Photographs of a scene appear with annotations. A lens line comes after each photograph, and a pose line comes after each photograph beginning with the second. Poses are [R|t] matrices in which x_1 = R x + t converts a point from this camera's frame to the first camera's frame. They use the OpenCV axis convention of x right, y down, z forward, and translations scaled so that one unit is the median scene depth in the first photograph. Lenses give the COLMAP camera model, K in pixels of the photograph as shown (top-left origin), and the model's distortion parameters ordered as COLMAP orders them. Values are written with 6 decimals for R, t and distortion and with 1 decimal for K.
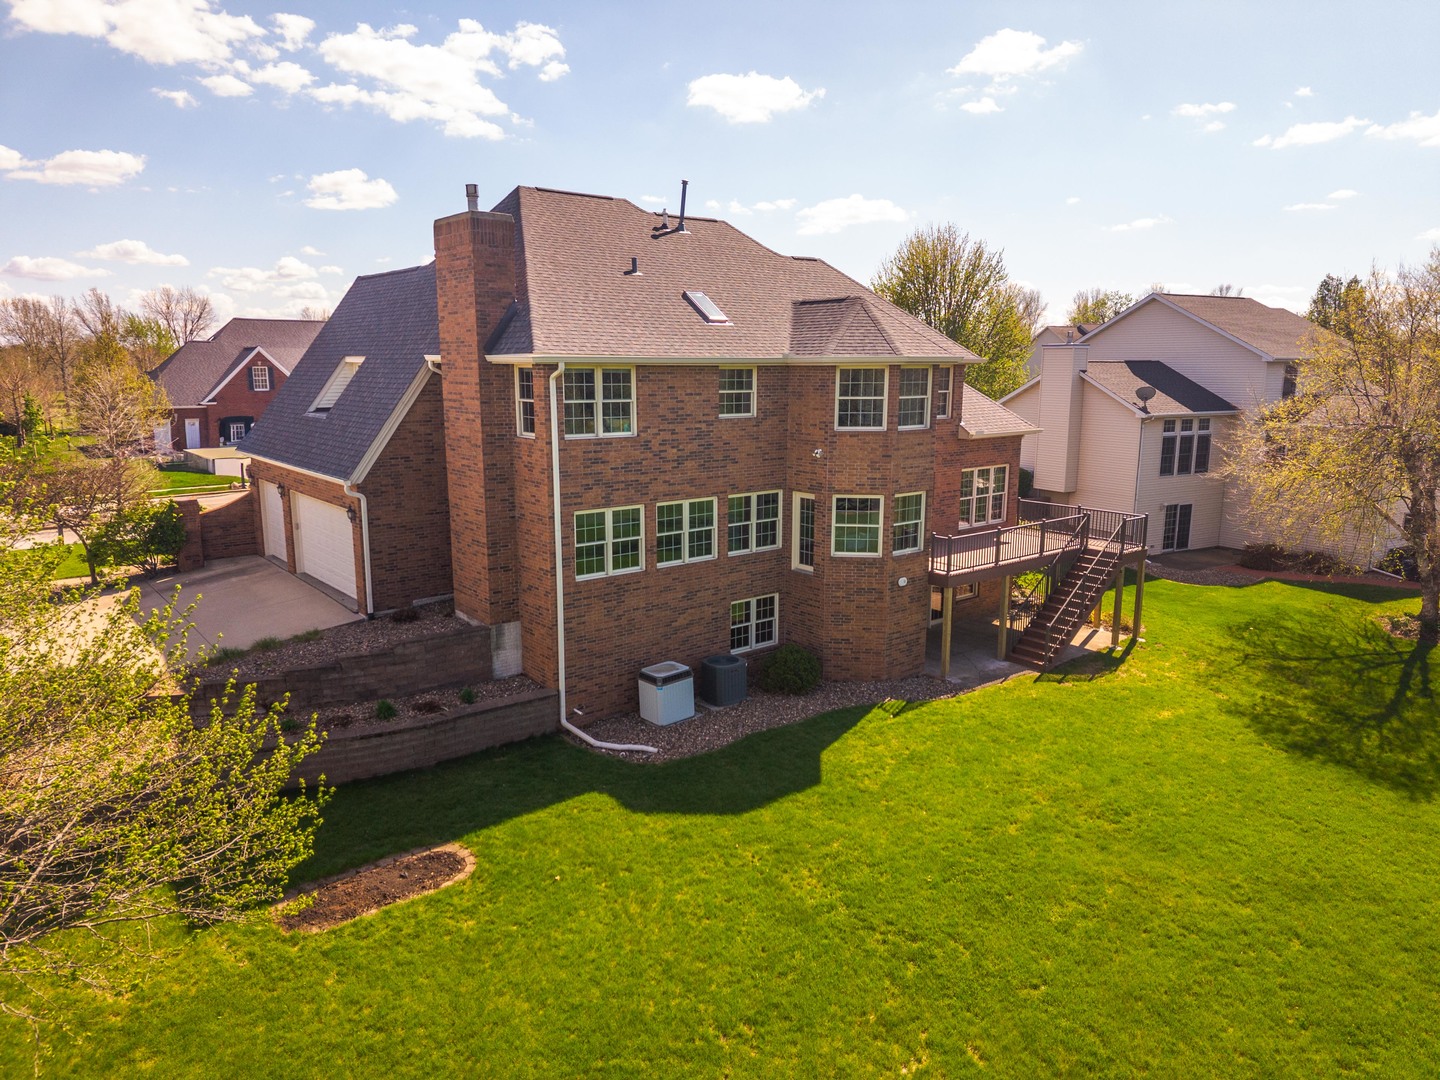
lens RADIAL K [[958.7, 0, 720.0], [0, 958.7, 540.0], [0, 0, 1]] dist [0.066351, -0.111877]
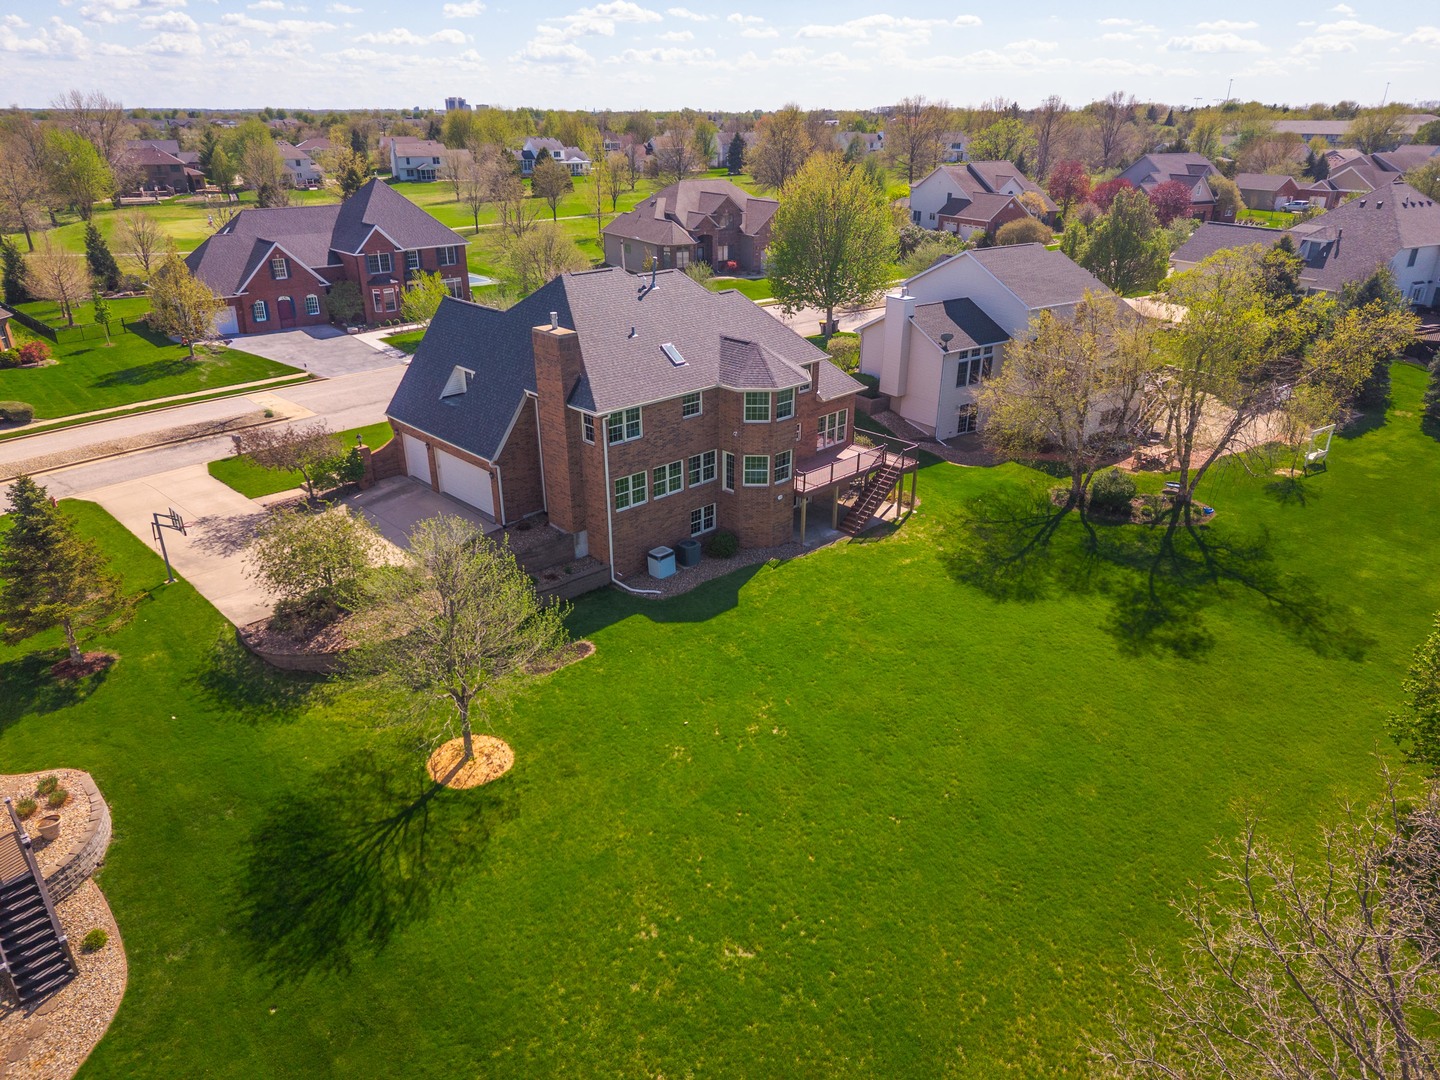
lens RADIAL K [[958.7, 0, 720.0], [0, 958.7, 540.0], [0, 0, 1]] dist [0.066351, -0.111877]
pose [[0.996891, -0.035322, 0.070434, -0.069793], [0.017932, 0.972139, 0.233718, -0.334853], [-0.076727, -0.231729, 0.969750, -0.897611]]
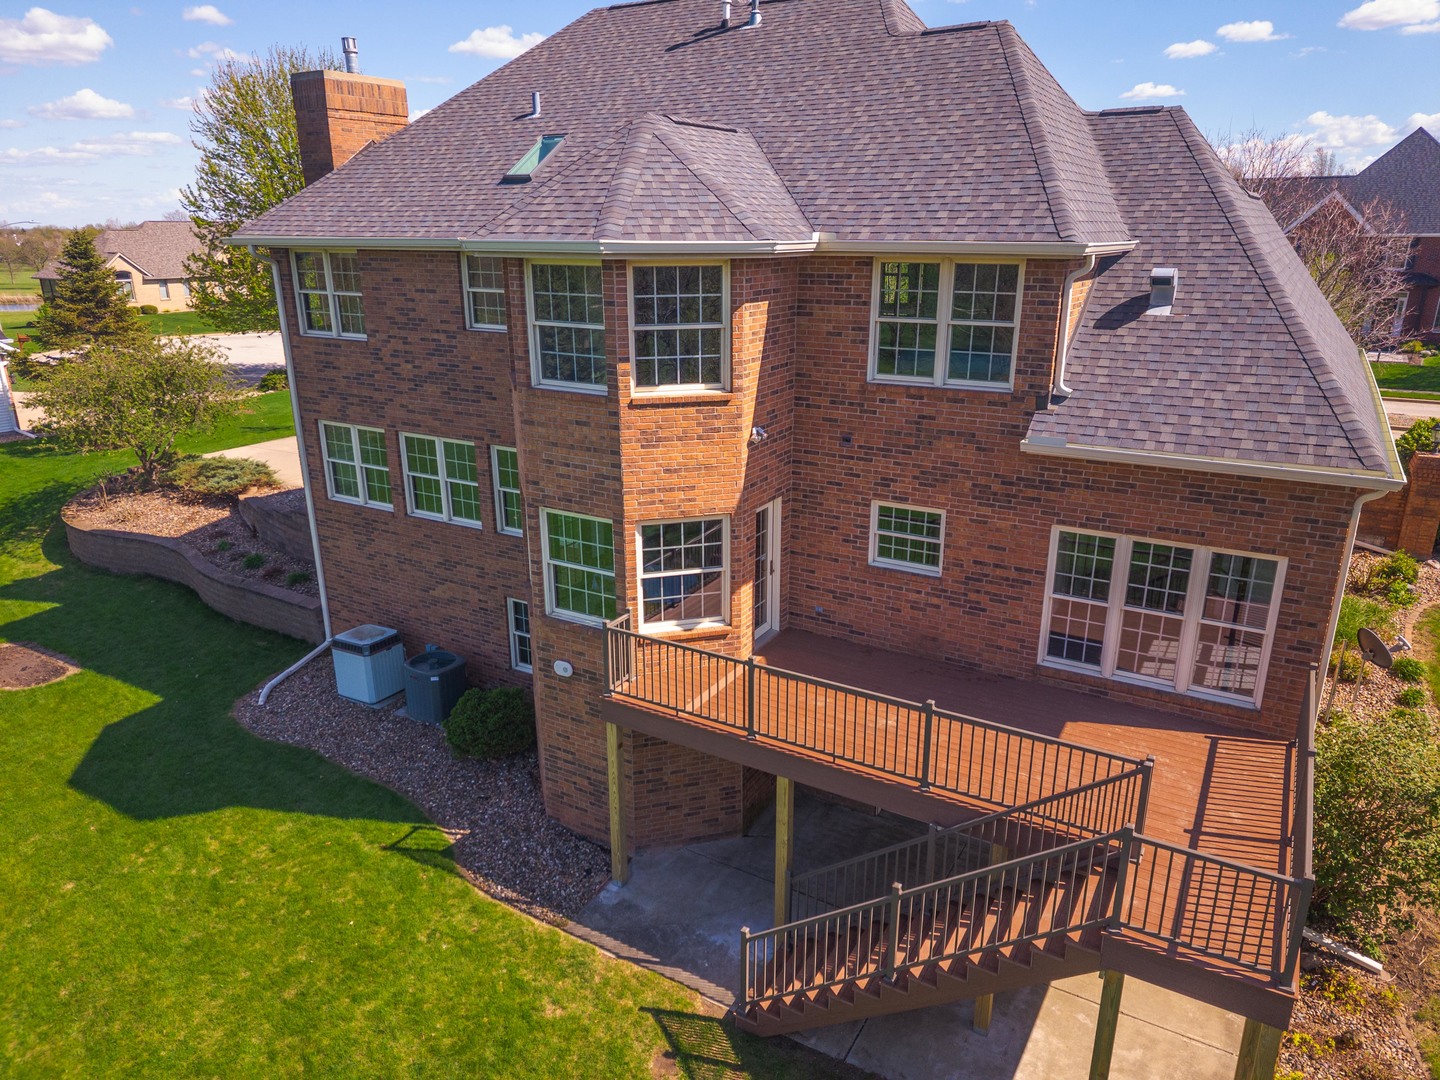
lens RADIAL K [[958.7, 0, 720.0], [0, 958.7, 540.0], [0, 0, 1]] dist [0.066351, -0.111877]
pose [[0.361410, 0.285258, -0.887700, 0.708220], [-0.187321, 0.954854, 0.230573, -0.173833], [0.913397, 0.082953, 0.398529, 0.887903]]
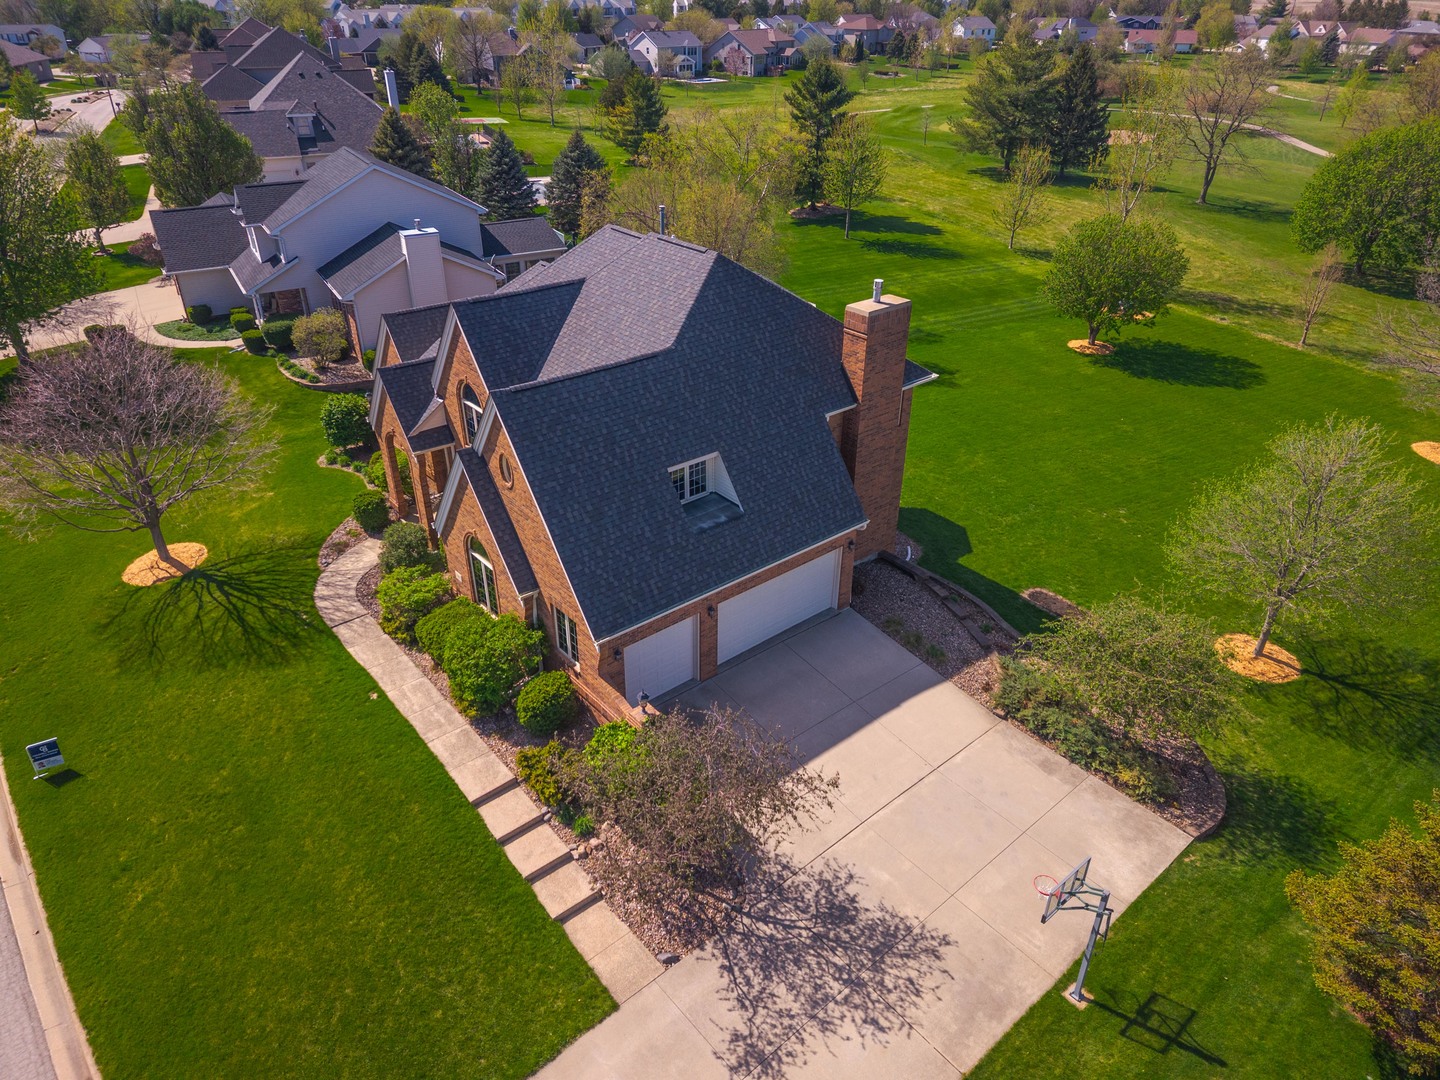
lens RADIAL K [[958.7, 0, 720.0], [0, 958.7, 540.0], [0, 0, 1]] dist [0.066351, -0.111877]
pose [[-0.002531, -0.511819, 0.859089, -1.477451], [0.192278, 0.842813, 0.502689, -0.716768], [-0.981337, 0.166456, 0.096279, 1.024547]]
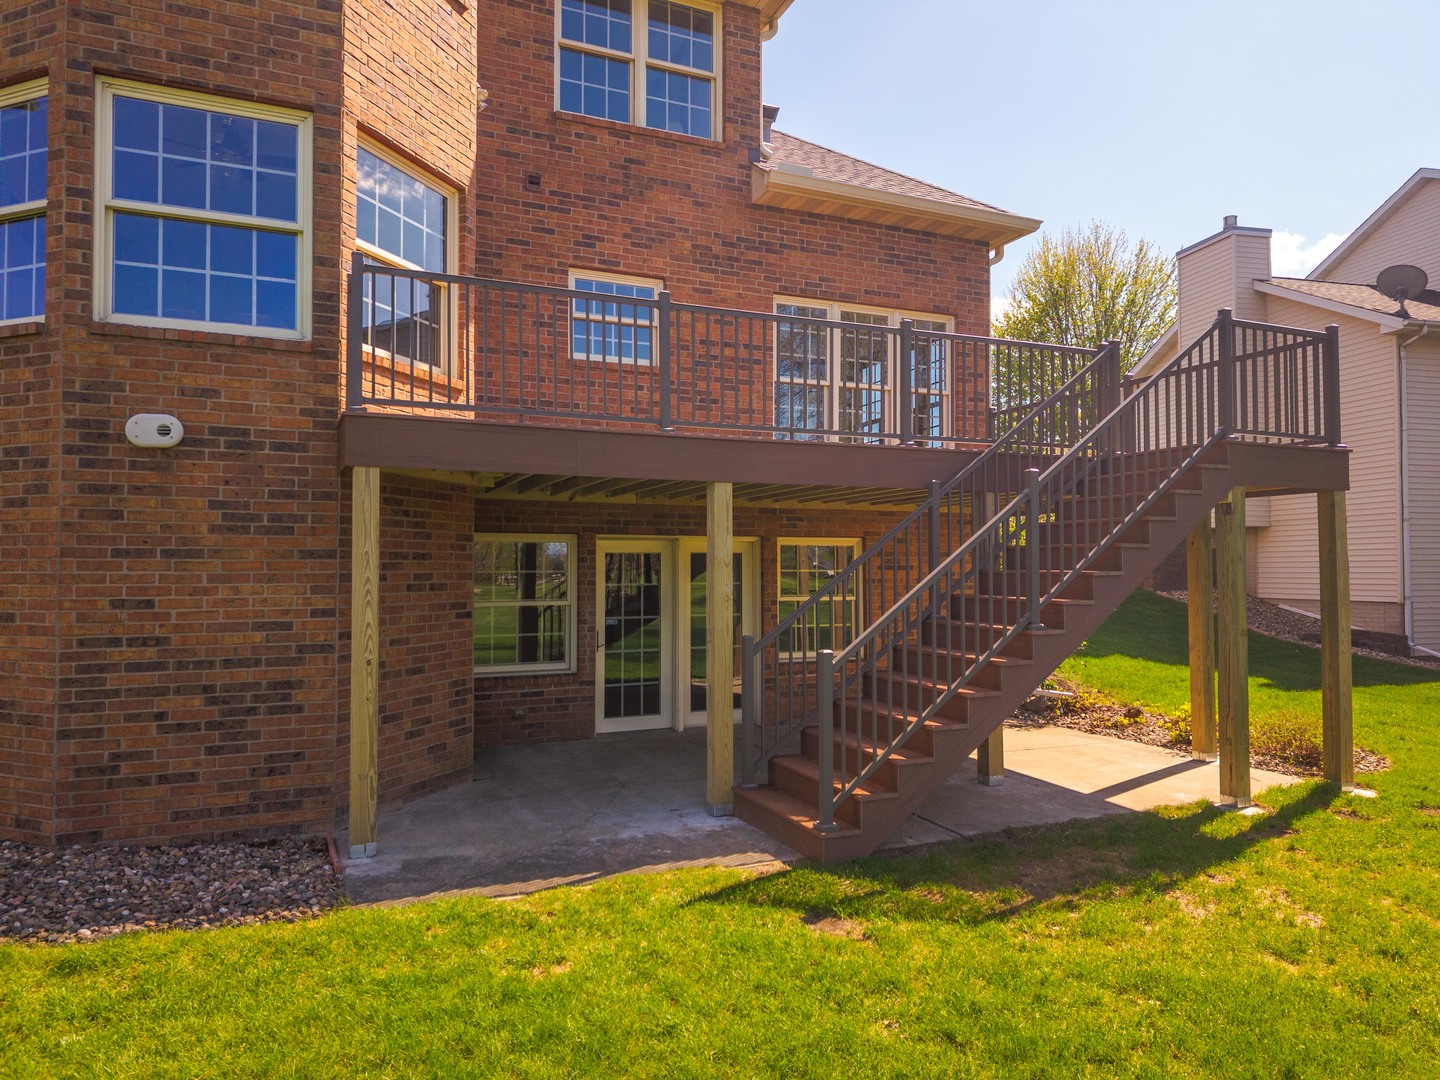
lens RADIAL K [[959.1, 0, 746.6], [0, 959.1, 520.4], [0, 0, 1]] dist [0.010786, -0.004612]
pose [[0.967523, -0.015048, -0.252337, 0.414923], [-0.044692, 0.972319, -0.229342, 0.120827], [0.248803, 0.233171, 0.940068, 0.837213]]
